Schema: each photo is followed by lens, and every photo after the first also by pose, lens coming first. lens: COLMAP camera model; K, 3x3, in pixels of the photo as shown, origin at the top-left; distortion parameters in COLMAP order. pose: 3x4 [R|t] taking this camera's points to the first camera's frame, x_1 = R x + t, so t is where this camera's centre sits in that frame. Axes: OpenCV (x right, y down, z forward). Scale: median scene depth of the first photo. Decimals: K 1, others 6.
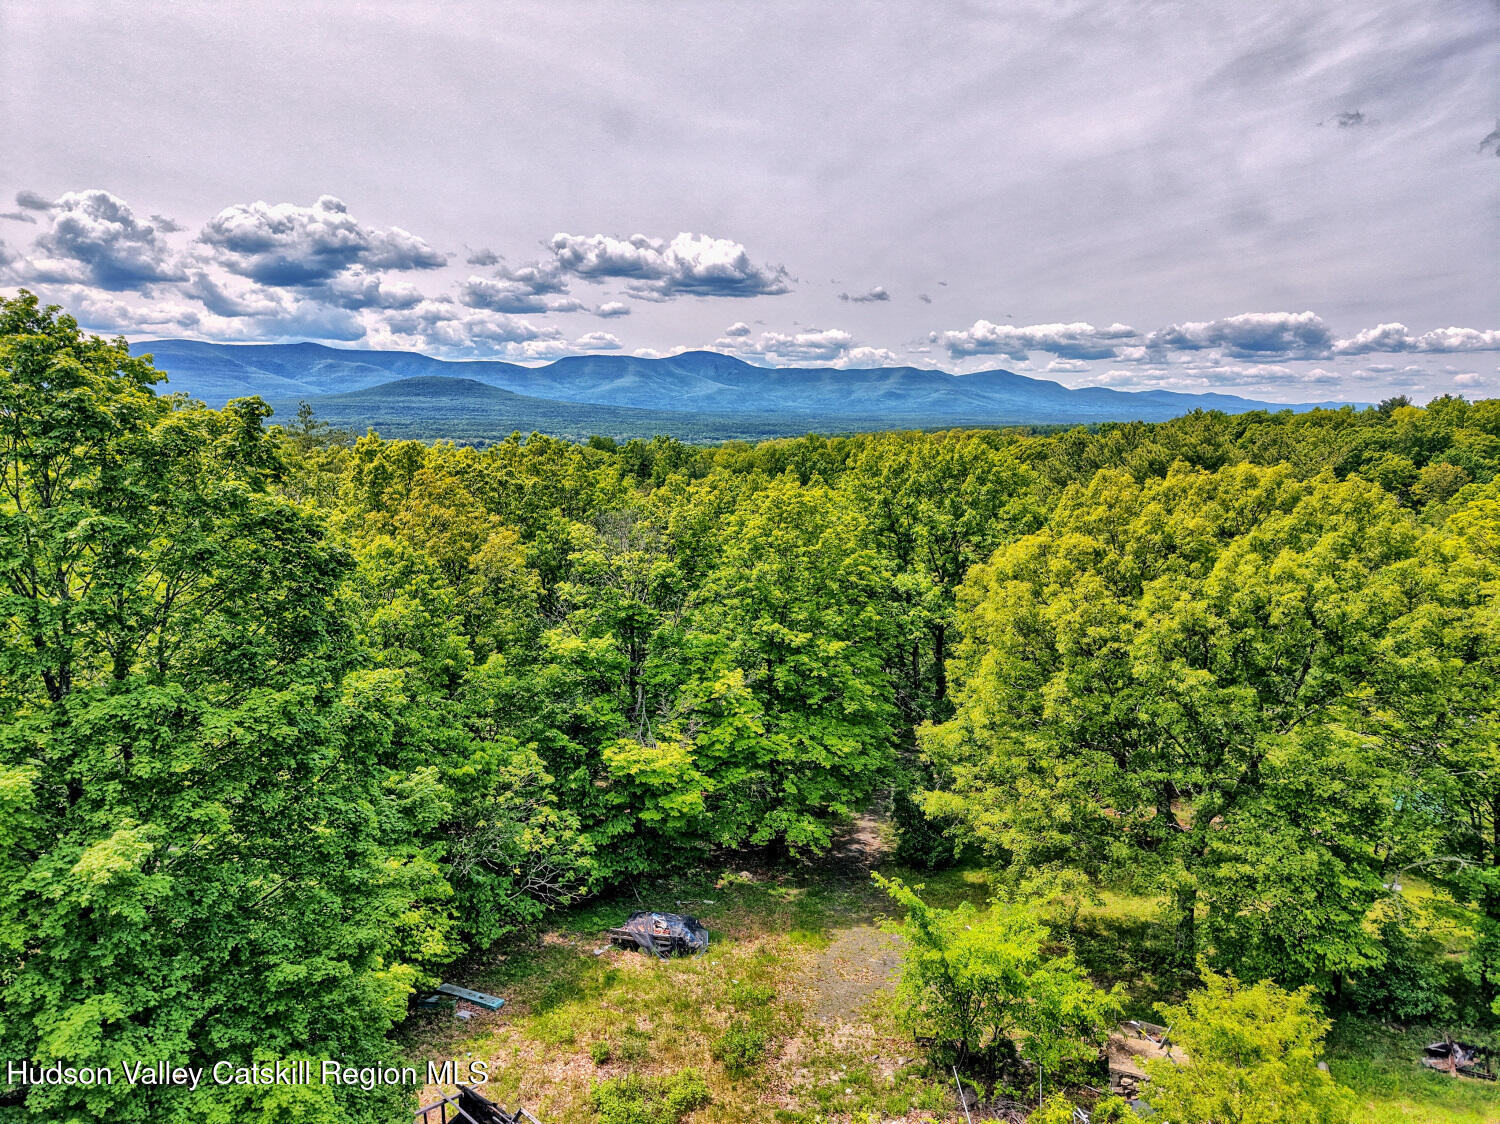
lens RADIAL K [[1002.3, 0, 745.0], [0, 1002.3, 566.0], [0, 0, 1]] dist [0.027461, -0.021032]
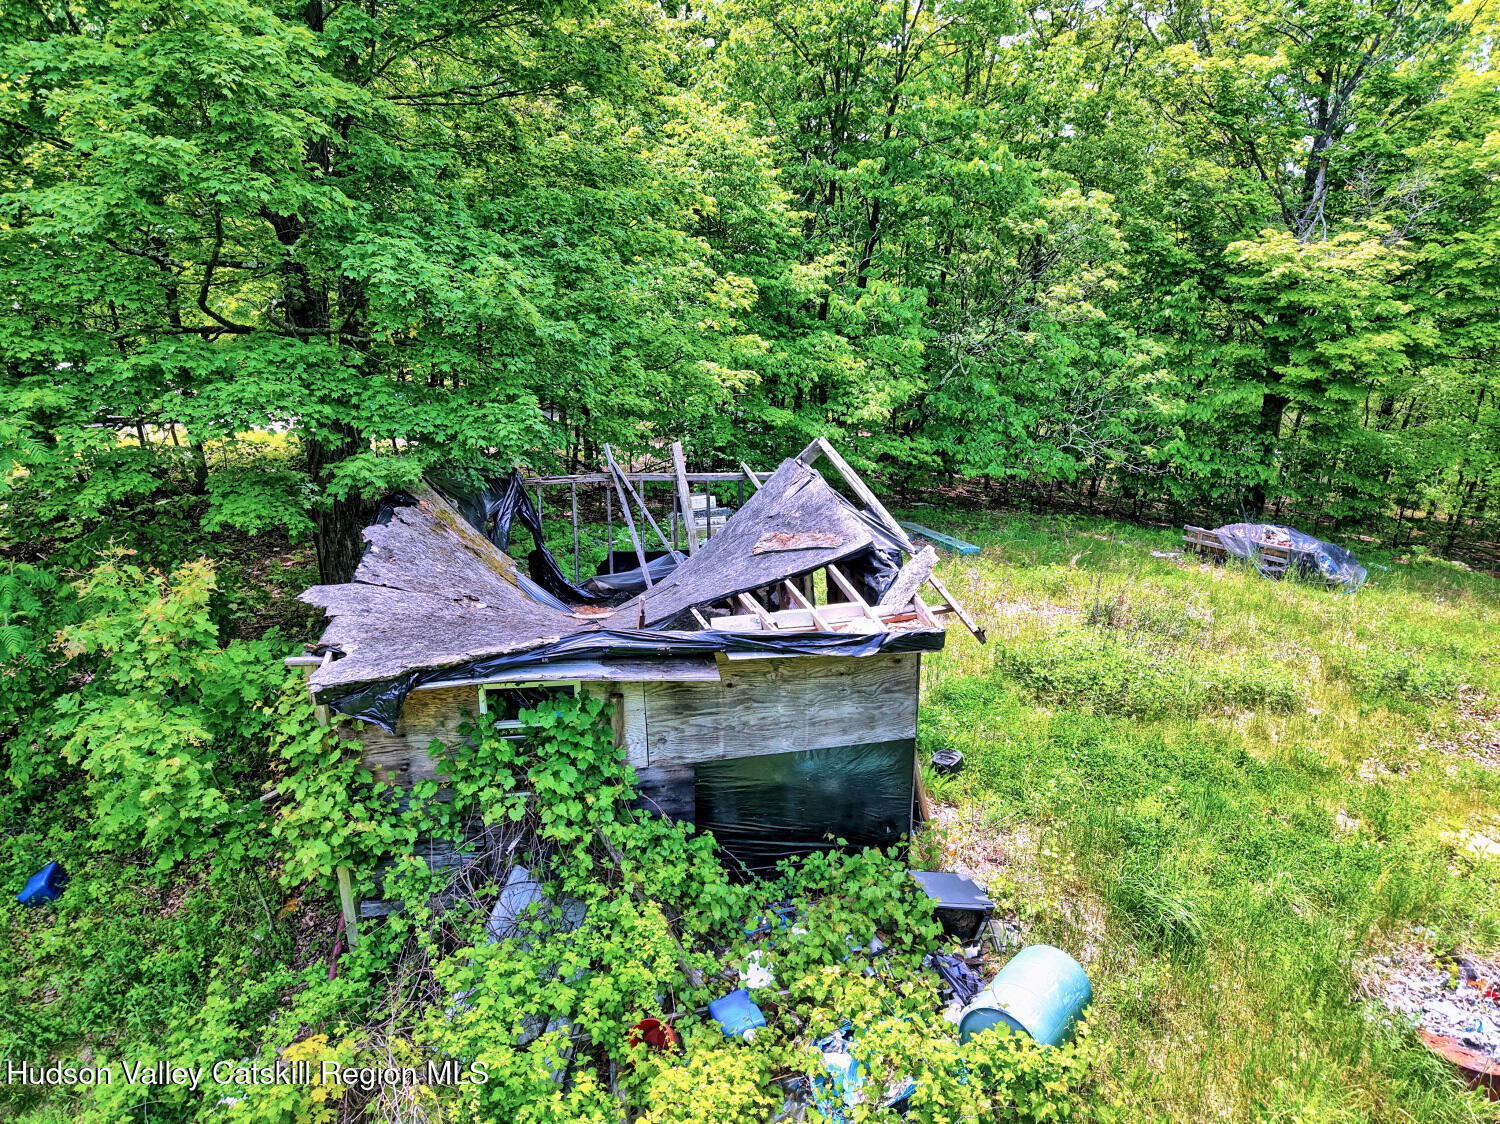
lens RADIAL K [[1002.3, 0, 754.9], [0, 1002.3, 569.6], [0, 0, 1]] dist [0.027461, -0.021032]
pose [[0.796527, 0.196146, -0.571902, 0.012964], [-0.097440, 0.975194, 0.198752, 0.276890], [0.596699, -0.102585, 0.795881, 0.336835]]
